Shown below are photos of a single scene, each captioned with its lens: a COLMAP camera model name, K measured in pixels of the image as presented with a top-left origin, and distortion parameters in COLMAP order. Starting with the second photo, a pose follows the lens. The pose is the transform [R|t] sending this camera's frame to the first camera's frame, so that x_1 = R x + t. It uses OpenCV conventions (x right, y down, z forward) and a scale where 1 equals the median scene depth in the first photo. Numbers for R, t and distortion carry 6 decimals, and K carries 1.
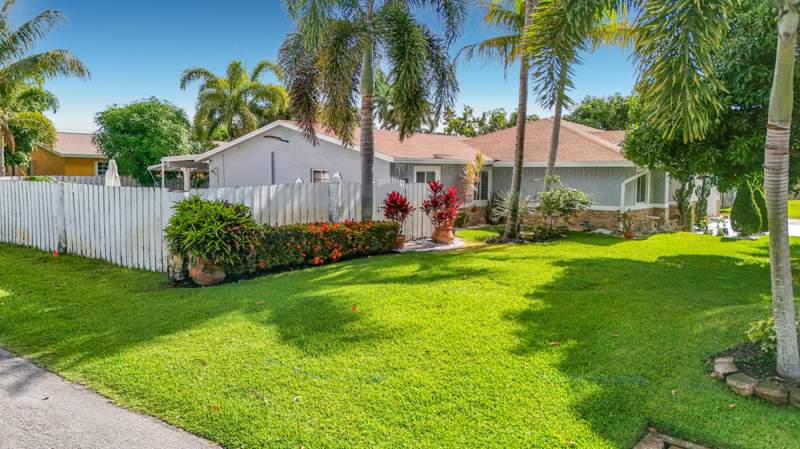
lens RADIAL K [[609.1, 0, 400.0], [0, 609.1, 224.5], [0, 0, 1]] dist [0.027628, -0.000846]
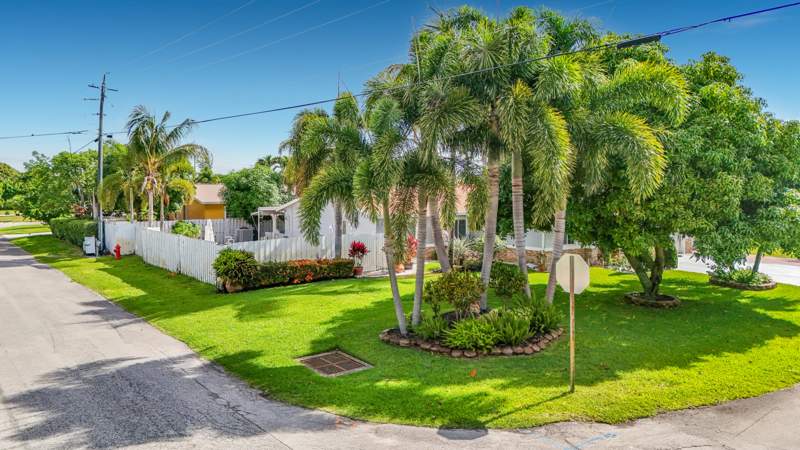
lens RADIAL K [[609.1, 0, 400.0], [0, 609.1, 225.0], [0, 0, 1]] dist [0.027628, -0.000846]
pose [[0.970952, 0.004709, -0.239230, 0.550241], [-0.011637, 0.999552, -0.027558, -0.057692], [0.238993, 0.029542, 0.970572, -0.642535]]
